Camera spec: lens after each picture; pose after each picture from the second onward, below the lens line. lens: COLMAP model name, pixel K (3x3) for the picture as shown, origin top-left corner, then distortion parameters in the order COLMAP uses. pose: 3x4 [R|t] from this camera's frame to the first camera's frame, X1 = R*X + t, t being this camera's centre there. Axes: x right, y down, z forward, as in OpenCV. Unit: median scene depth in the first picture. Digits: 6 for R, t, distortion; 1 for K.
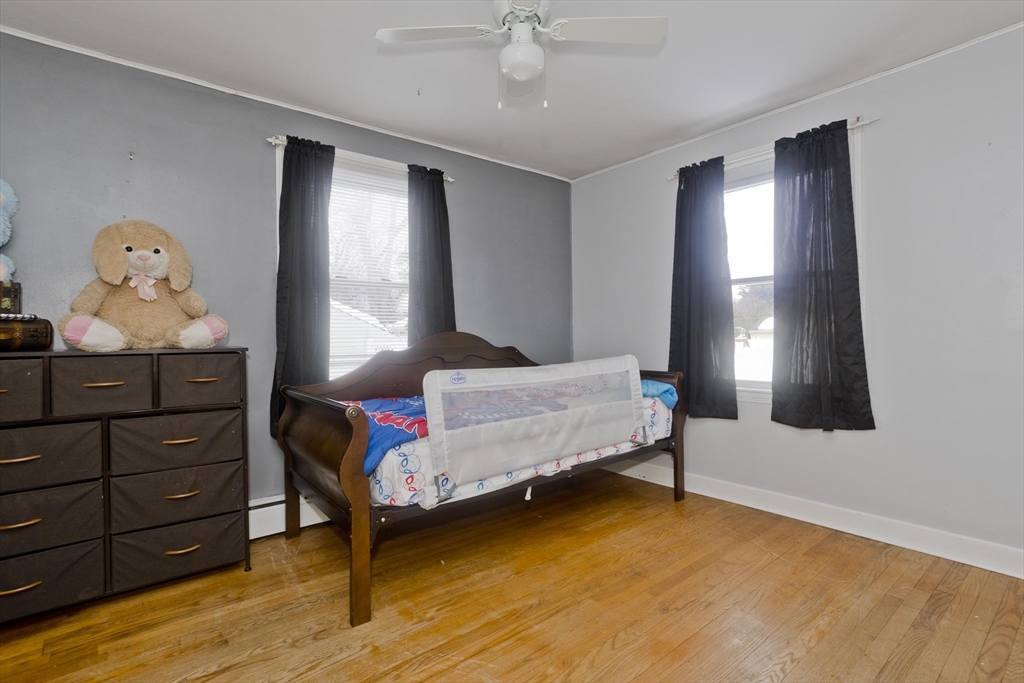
lens RADIAL K [[489.1, 0, 509.6], [0, 489.1, 338.1], [0, 0, 1]] dist [-0.016576, 0.011091]
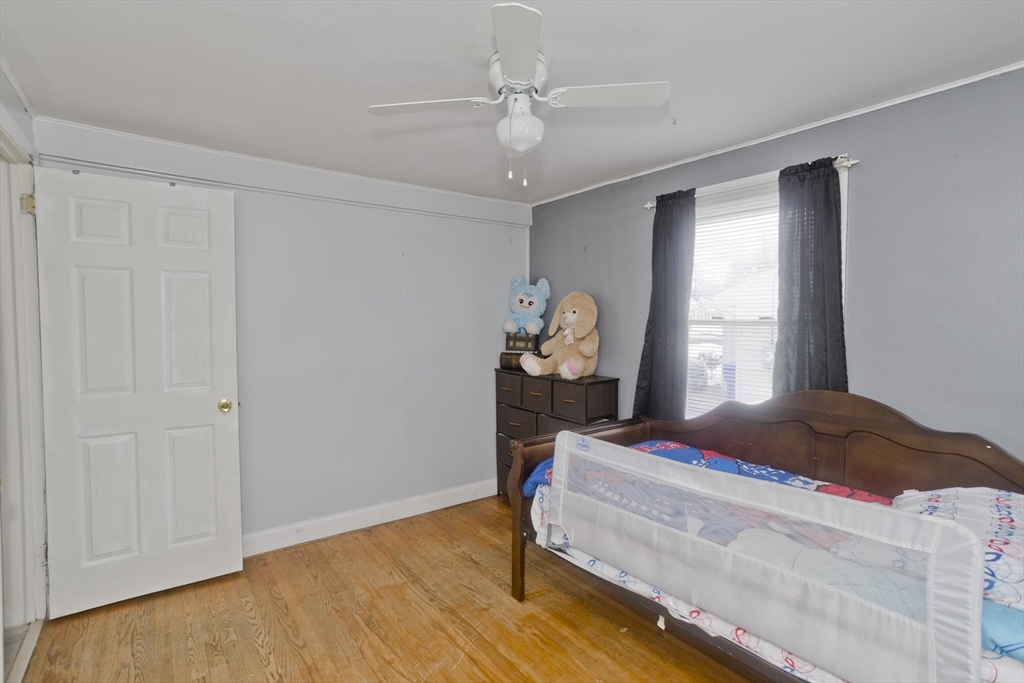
lens RADIAL K [[489.1, 0, 509.2], [0, 489.1, 340.2], [0, 0, 1]] dist [-0.016576, 0.011091]
pose [[-0.017571, 0.057408, -0.998196, 0.832204], [-0.008043, 0.998310, 0.057556, -0.176073], [0.999813, 0.009040, -0.017080, 0.817904]]
